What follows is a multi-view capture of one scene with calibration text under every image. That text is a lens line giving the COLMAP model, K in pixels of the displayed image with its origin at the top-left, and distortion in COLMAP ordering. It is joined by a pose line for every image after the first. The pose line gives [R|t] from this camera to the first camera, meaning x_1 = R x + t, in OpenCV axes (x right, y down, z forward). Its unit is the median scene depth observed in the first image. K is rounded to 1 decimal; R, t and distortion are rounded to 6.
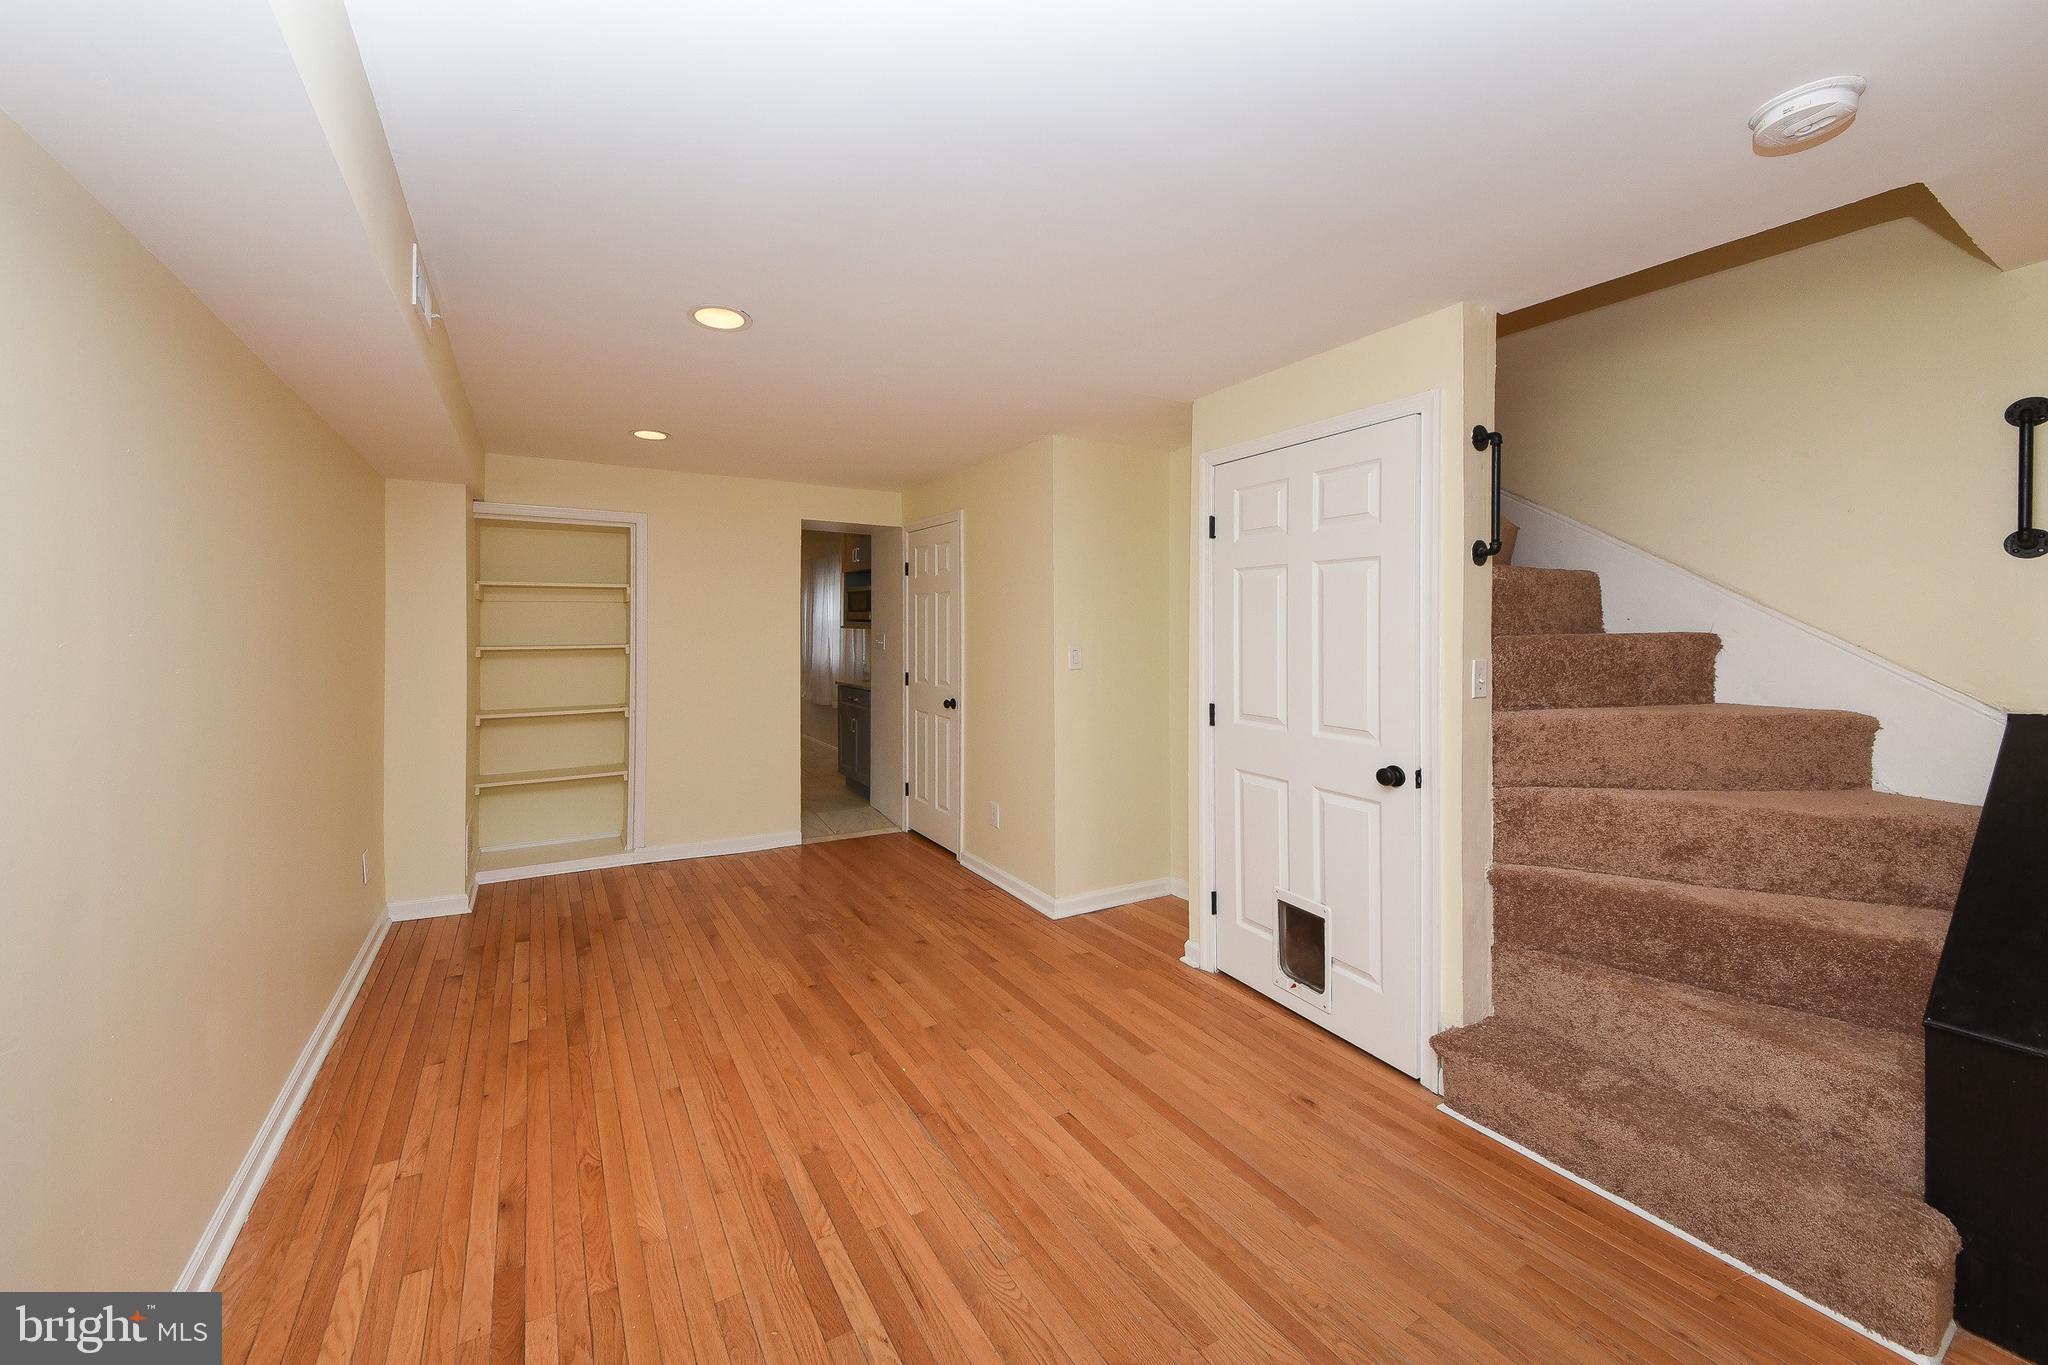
lens RADIAL K [[772.7, 0, 1018.8], [0, 772.7, 627.1], [0, 0, 1]] dist [0.012996, -0.000009]
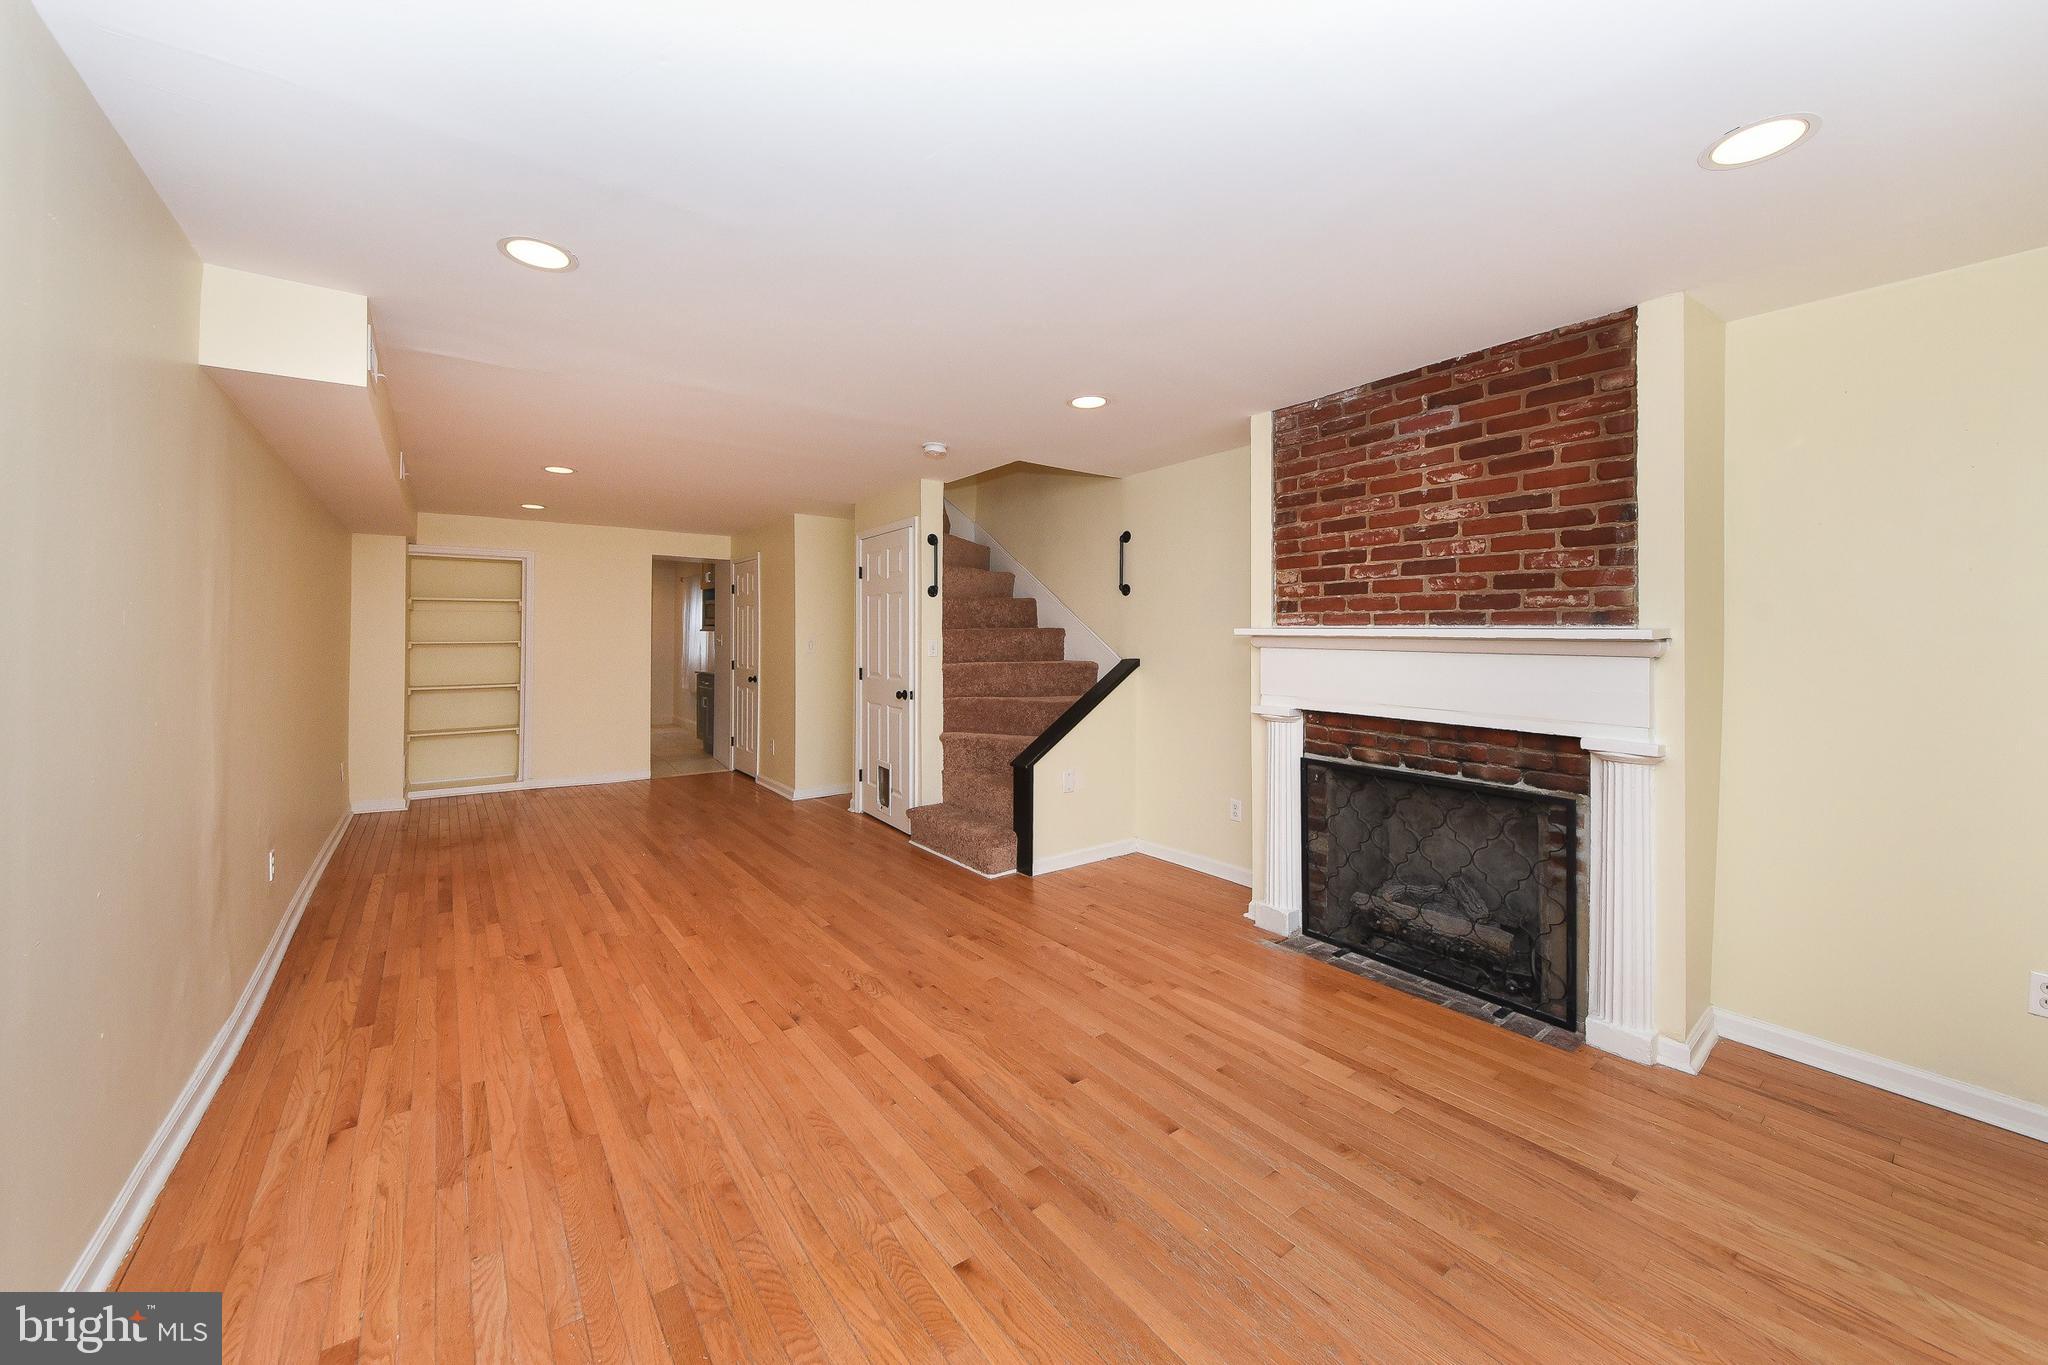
lens RADIAL K [[753.7, 0, 1024.3], [0, 753.7, 628.7], [0, 0, 1]] dist [0.081833, -0.036320]
pose [[0.995506, 0.002086, 0.094672, 0.329302], [-0.001017, 0.999935, -0.011340, 0.018290], [-0.094690, 0.011192, 0.995444, -0.593897]]
